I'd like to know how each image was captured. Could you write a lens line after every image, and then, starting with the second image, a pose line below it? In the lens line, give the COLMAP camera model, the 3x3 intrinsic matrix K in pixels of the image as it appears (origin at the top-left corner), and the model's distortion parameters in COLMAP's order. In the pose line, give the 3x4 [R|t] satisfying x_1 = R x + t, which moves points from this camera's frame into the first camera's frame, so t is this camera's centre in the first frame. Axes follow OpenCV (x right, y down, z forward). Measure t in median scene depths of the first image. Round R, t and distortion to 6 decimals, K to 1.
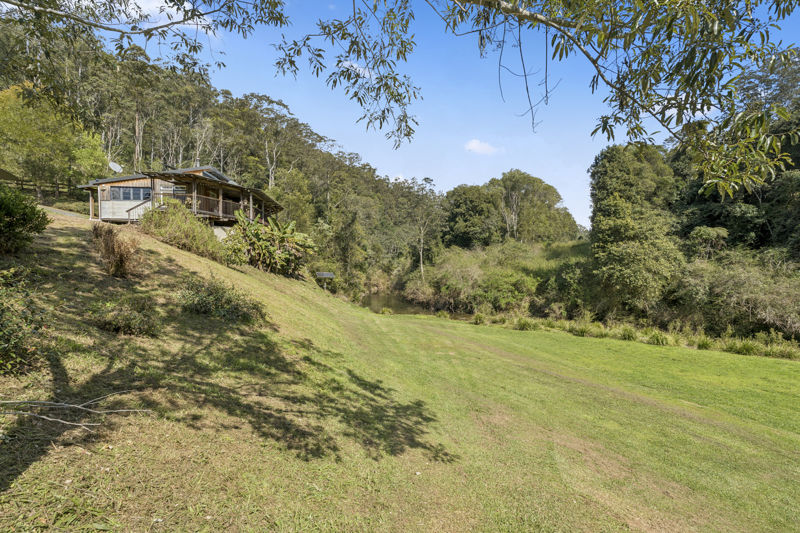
lens RADIAL K [[348.4, 0, 400.0], [0, 348.4, 266.5], [0, 0, 1]] dist [-0.001930, 0.000149]
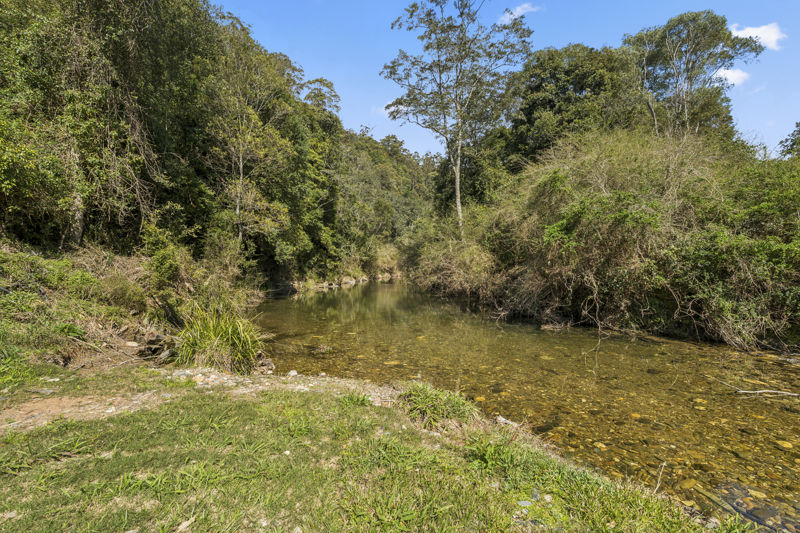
lens RADIAL K [[348.4, 0, 400.0], [0, 348.4, 266.5], [0, 0, 1]] dist [-0.001930, 0.000149]
pose [[0.994531, -0.008873, -0.104067, 0.034135], [0.009855, 0.999912, 0.008928, 0.063943], [0.103979, -0.009905, 0.994530, 0.563018]]
